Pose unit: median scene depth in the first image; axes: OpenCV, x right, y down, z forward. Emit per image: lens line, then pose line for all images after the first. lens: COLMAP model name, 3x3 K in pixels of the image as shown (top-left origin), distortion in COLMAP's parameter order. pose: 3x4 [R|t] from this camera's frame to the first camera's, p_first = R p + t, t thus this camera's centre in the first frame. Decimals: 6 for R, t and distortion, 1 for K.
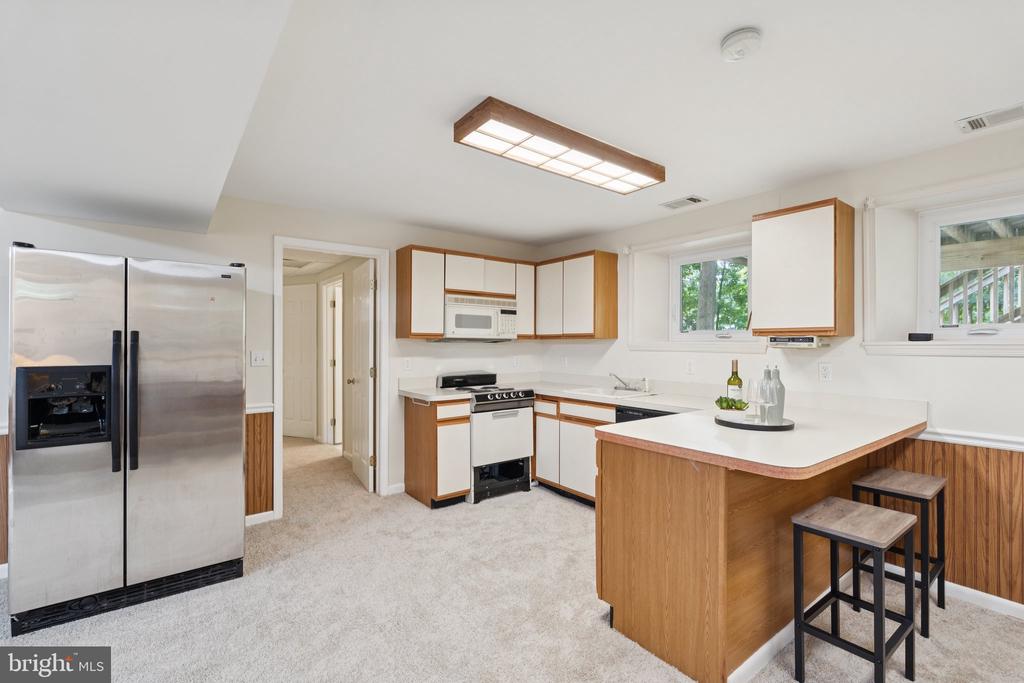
lens RADIAL K [[464.3, 0, 510.5], [0, 464.3, 339.2], [0, 0, 1]] dist [-0.002016, 0.000055]
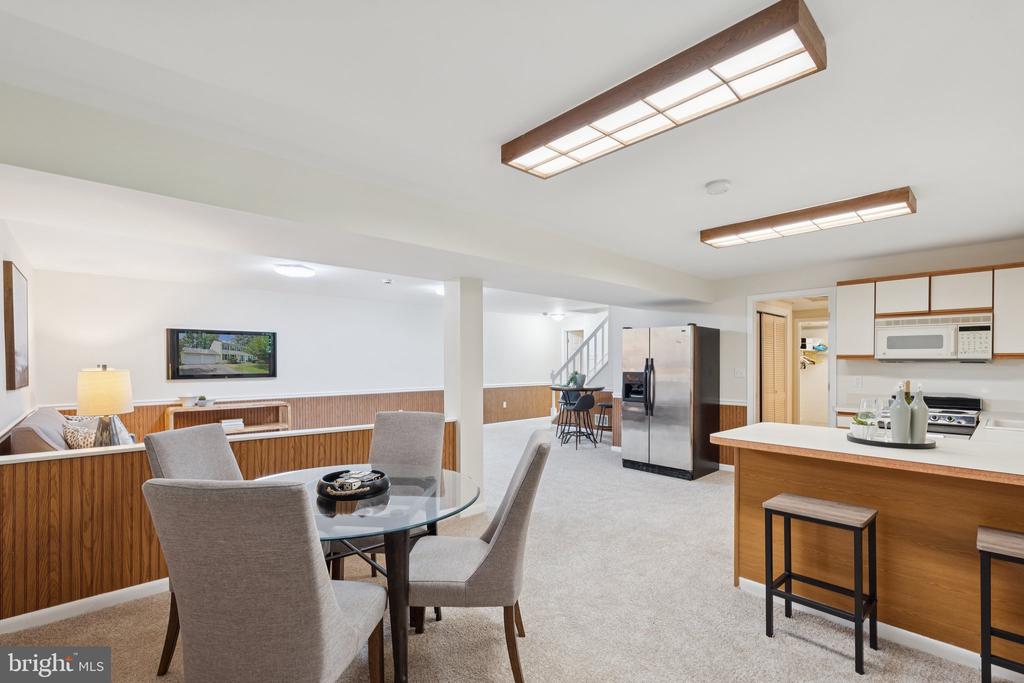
lens RADIAL K [[460.3, 0, 513.6], [0, 460.3, 362.3], [0, 0, 1]] dist [0.152960, 0.000025]
pose [[0.098971, 0.000637, -0.995090, 1.527526], [0.010999, 0.999938, 0.001734, -0.009545], [0.995030, -0.011116, 0.098958, 0.050758]]
